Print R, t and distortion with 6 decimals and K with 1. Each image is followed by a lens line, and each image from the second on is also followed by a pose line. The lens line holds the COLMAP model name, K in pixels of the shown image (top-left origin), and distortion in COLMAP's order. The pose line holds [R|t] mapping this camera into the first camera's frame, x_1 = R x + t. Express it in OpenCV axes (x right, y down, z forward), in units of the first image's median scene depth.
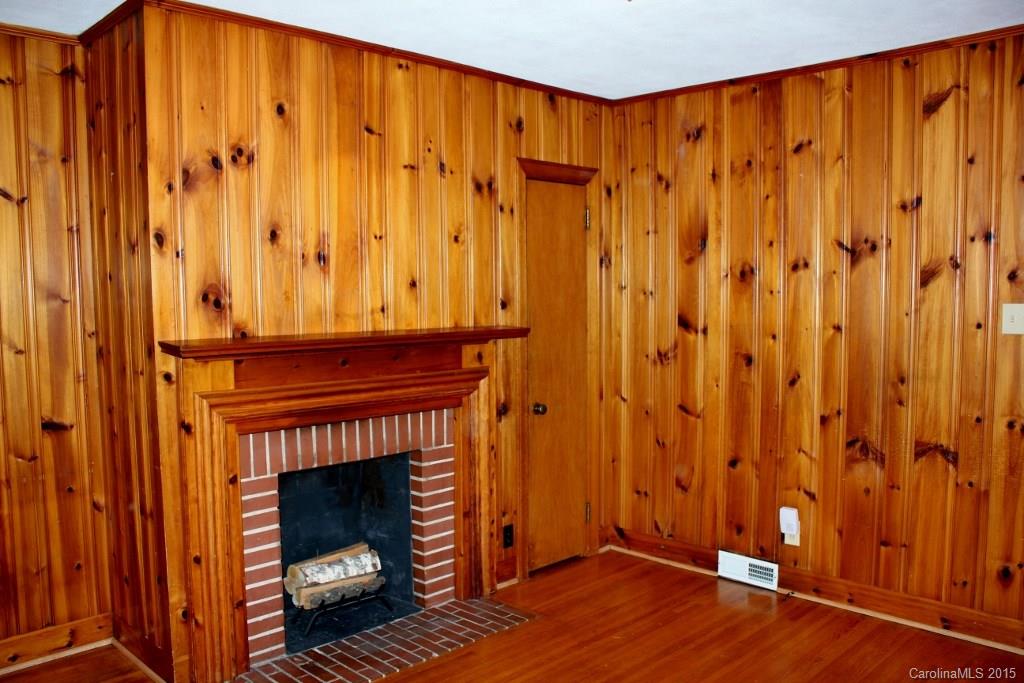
lens RADIAL K [[848.0, 0, 507.6], [0, 848.0, 352.4], [0, 0, 1]] dist [-0.169547, 0.149907]
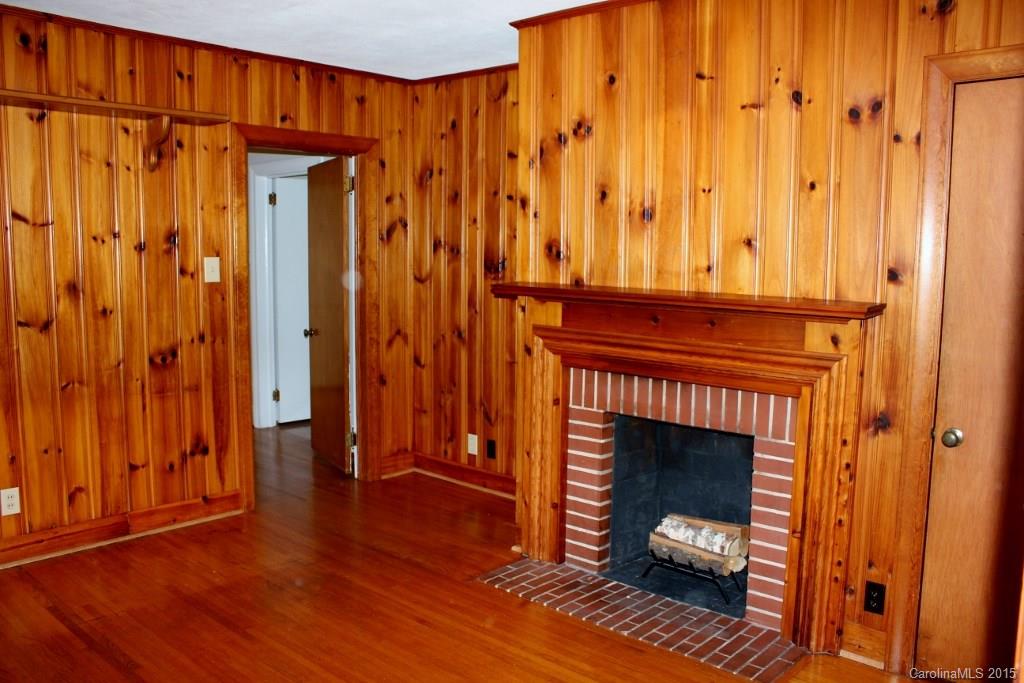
lens RADIAL K [[848.0, 0, 507.6], [0, 848.0, 352.4], [0, 0, 1]] dist [-0.169547, 0.149907]
pose [[0.053397, 0.129992, -0.990076, 0.778907], [-0.089548, 0.988119, 0.124905, -0.057414], [0.994550, 0.081990, 0.064404, 0.753227]]
